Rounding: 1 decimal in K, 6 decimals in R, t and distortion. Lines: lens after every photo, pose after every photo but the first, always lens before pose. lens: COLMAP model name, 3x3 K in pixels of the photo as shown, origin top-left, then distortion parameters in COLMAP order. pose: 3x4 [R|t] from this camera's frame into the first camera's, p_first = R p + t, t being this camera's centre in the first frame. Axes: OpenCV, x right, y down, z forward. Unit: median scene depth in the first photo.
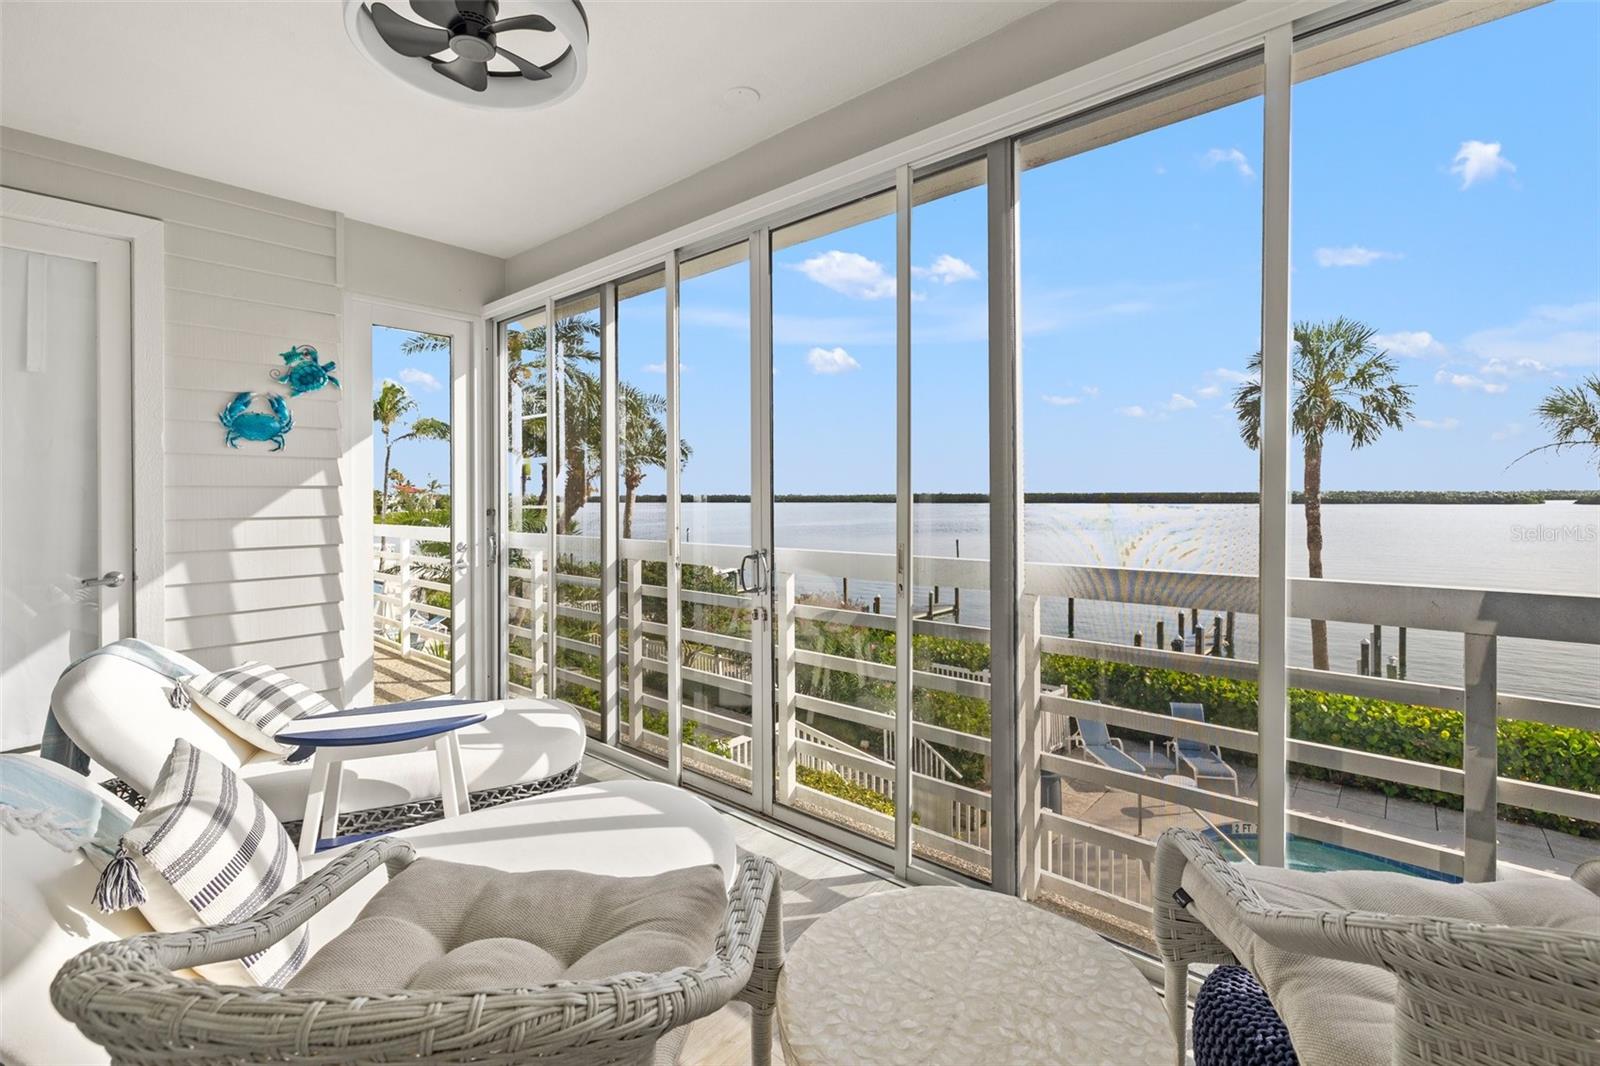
lens RADIAL K [[710.7, 0, 798.7], [0, 710.7, 495.7], [0, 0, 1]] dist [0.016631, -0.000365]
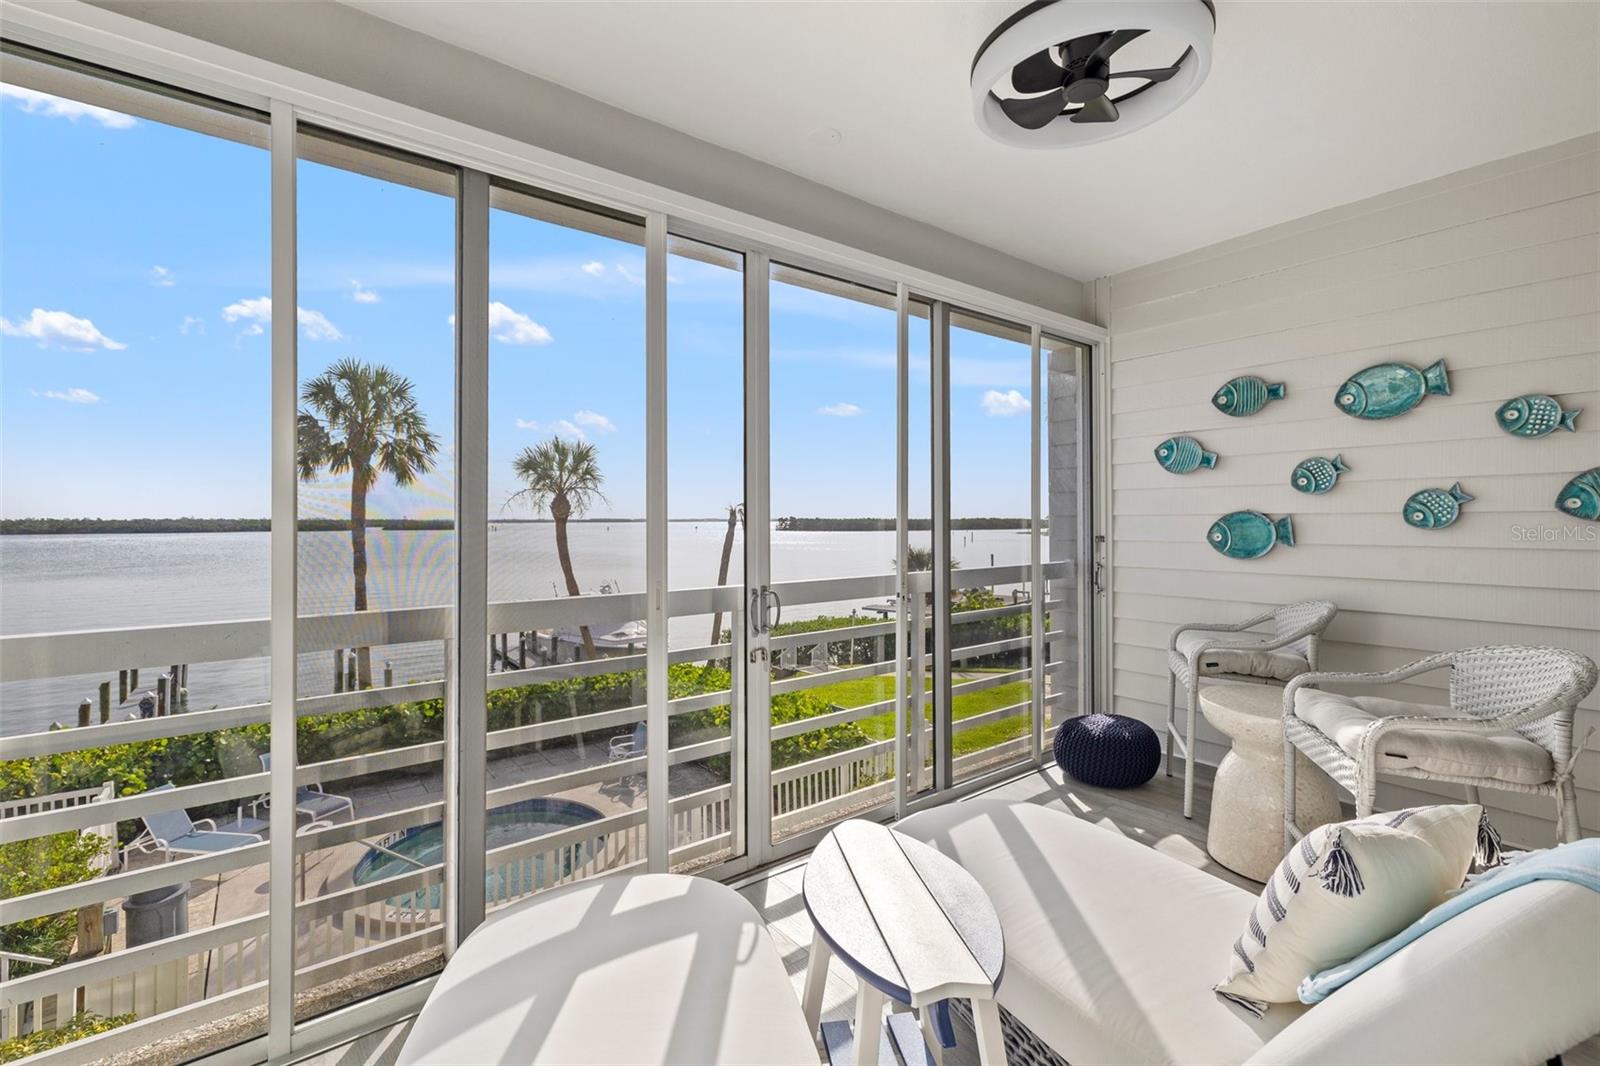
lens RADIAL K [[695.0, 0, 796.5], [0, 695.0, 516.3], [0, 0, 1]] dist [0.000280, 0.000200]
pose [[0.199897, 0.010663, 0.979759, -0.192759], [0.000778, 0.999939, -0.011042, -0.000817], [-0.979817, 0.002970, 0.199876, 0.157317]]
